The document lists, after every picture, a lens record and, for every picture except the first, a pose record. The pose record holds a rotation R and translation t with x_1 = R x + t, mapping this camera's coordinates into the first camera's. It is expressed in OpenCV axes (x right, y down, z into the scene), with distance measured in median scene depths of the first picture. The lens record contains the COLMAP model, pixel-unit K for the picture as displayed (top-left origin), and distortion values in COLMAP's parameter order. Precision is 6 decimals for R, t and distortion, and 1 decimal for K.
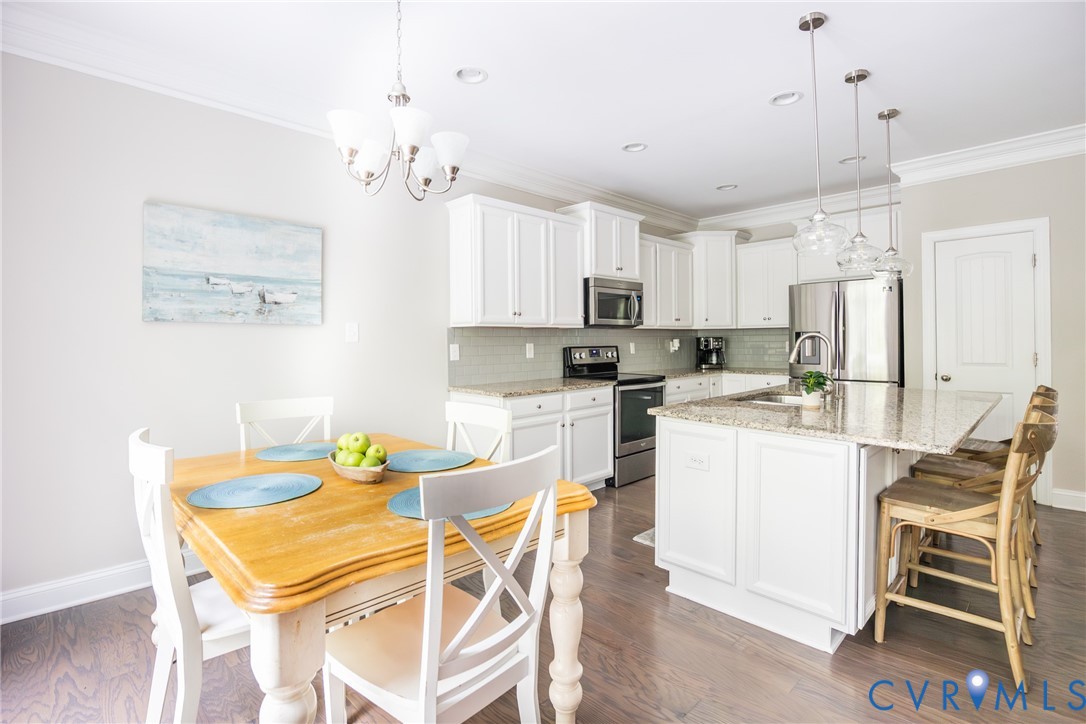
lens RADIAL K [[527.1, 0, 540.7], [0, 527.1, 352.3], [0, 0, 1]] dist [-0.005079, 0.000375]
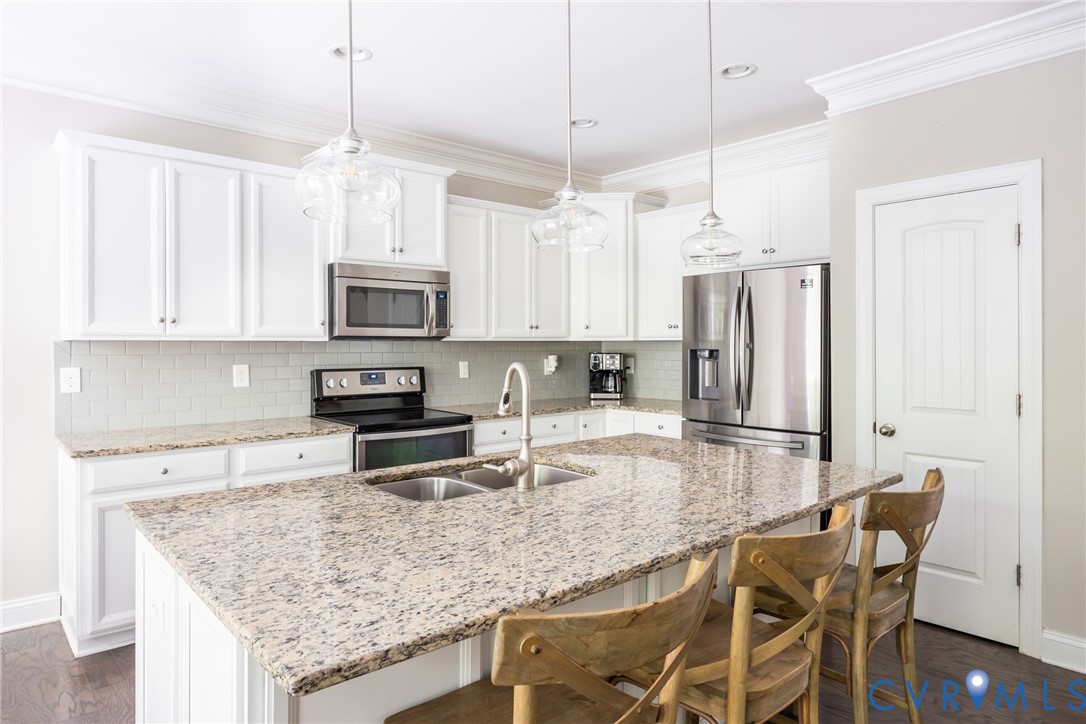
lens RADIAL K [[680.3, 0, 536.2], [0, 680.3, 357.2], [0, 0, 1]] dist [0.002372, 0.000651]
pose [[0.998051, 0.010208, -0.061555, 0.361772], [-0.010371, 0.999943, -0.002336, -0.025338], [0.061528, 0.002970, 0.998101, 0.170212]]
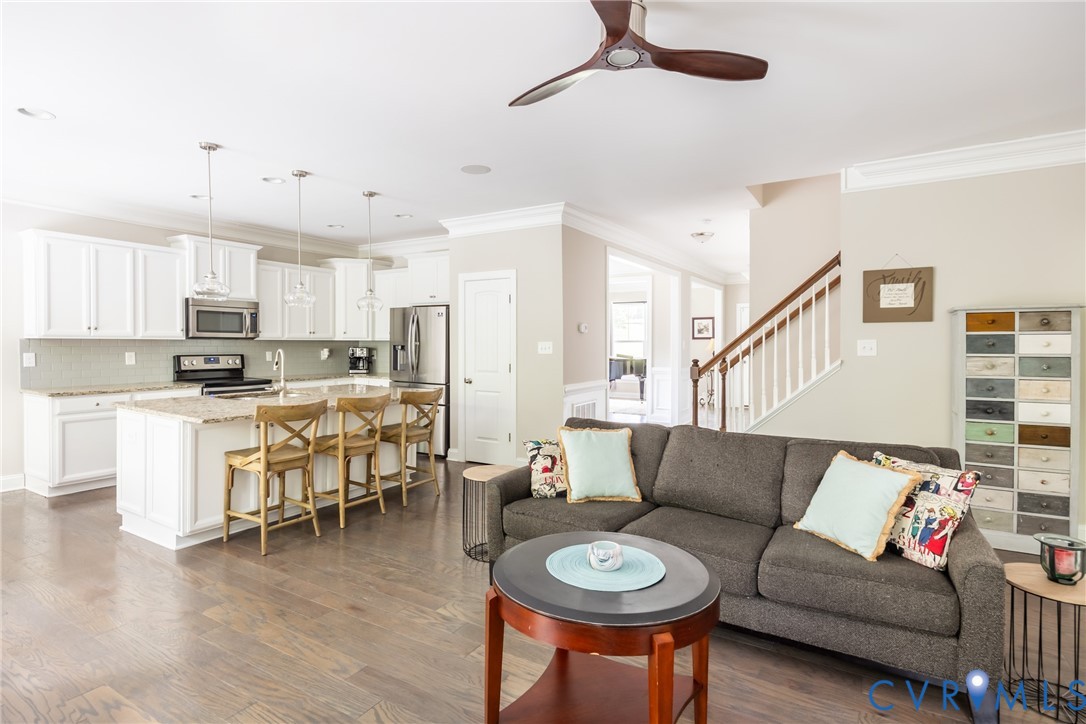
lens RADIAL K [[558.7, 0, 533.7], [0, 558.7, 358.1], [0, 0, 1]] dist [0.004717, -0.000764]
pose [[0.970754, 0.008765, 0.239915, 0.508056], [-0.009804, 0.999947, 0.003140, -0.015048], [-0.239875, -0.005400, 0.970789, -0.393540]]
